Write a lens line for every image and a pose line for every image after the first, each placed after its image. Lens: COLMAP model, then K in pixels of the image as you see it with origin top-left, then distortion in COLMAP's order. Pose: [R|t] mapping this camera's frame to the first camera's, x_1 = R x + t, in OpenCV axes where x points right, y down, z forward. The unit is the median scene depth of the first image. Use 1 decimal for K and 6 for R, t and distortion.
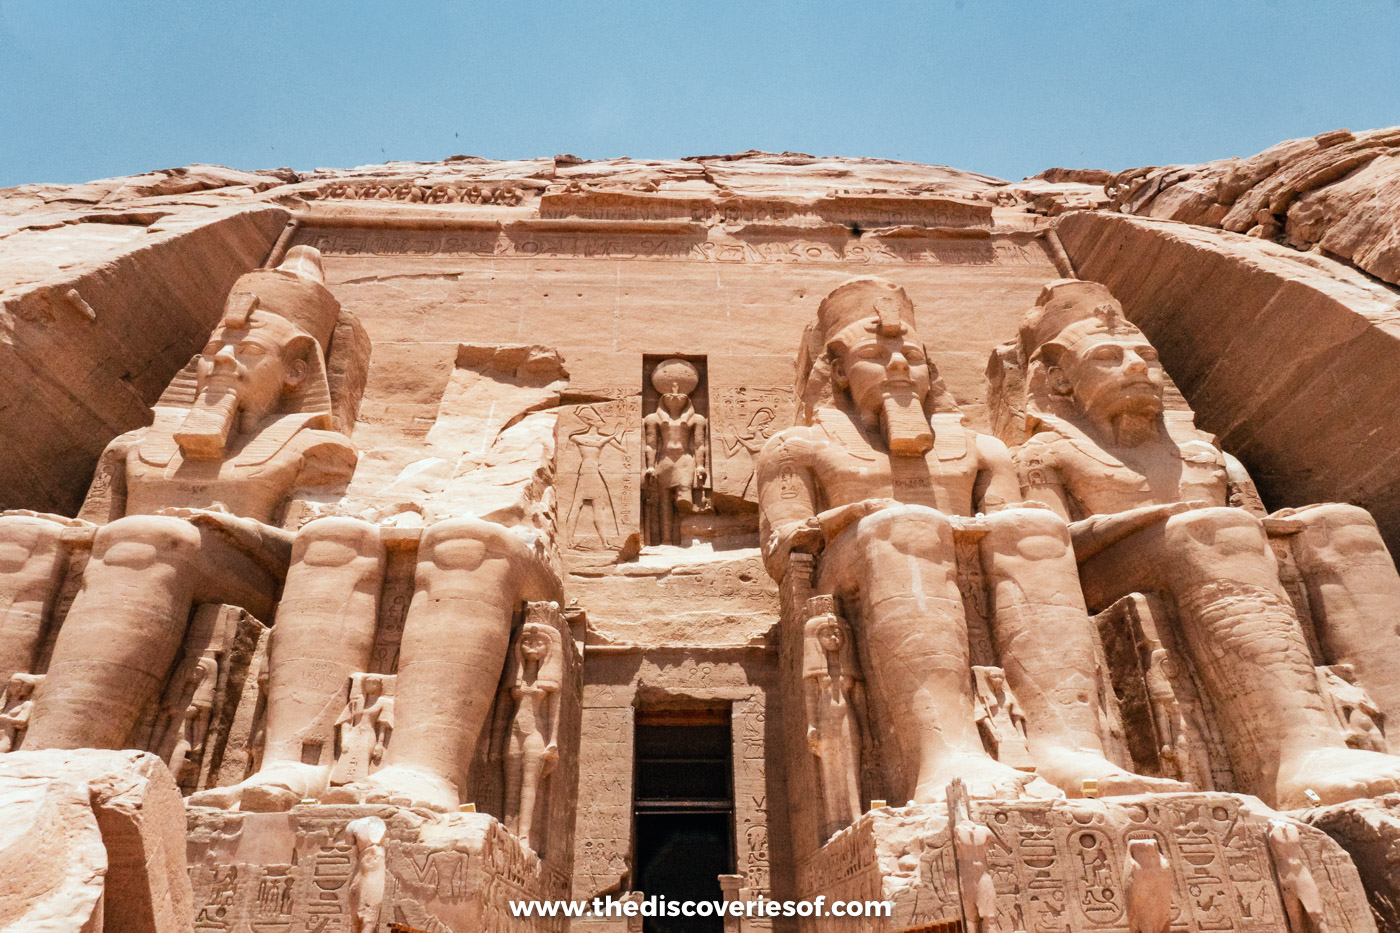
lens RADIAL K [[992.8, 0, 702.4], [0, 992.8, 468.1], [0, 0, 1]] dist [-0.020176, -0.006797]
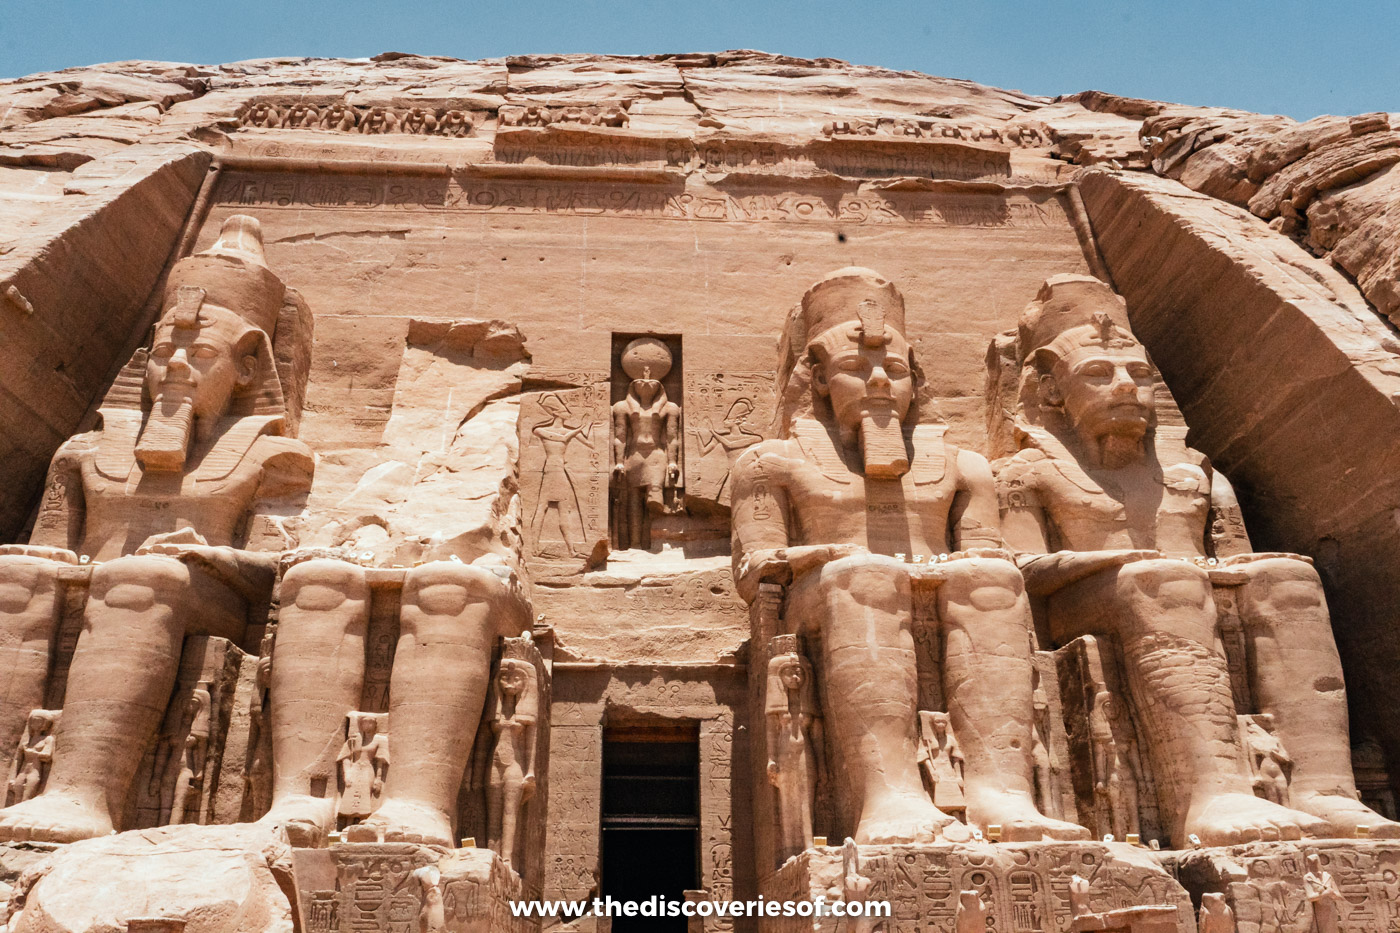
lens RADIAL K [[1362.8, 0, 695.9], [0, 1362.8, 465.8], [0, 0, 1]] dist [-0.014558, 0.000000]
pose [[0.999775, 0.015817, 0.014149, 0.002014], [-0.017231, 0.994197, 0.106188, -0.163143], [-0.012388, -0.106408, 0.994245, -0.332765]]
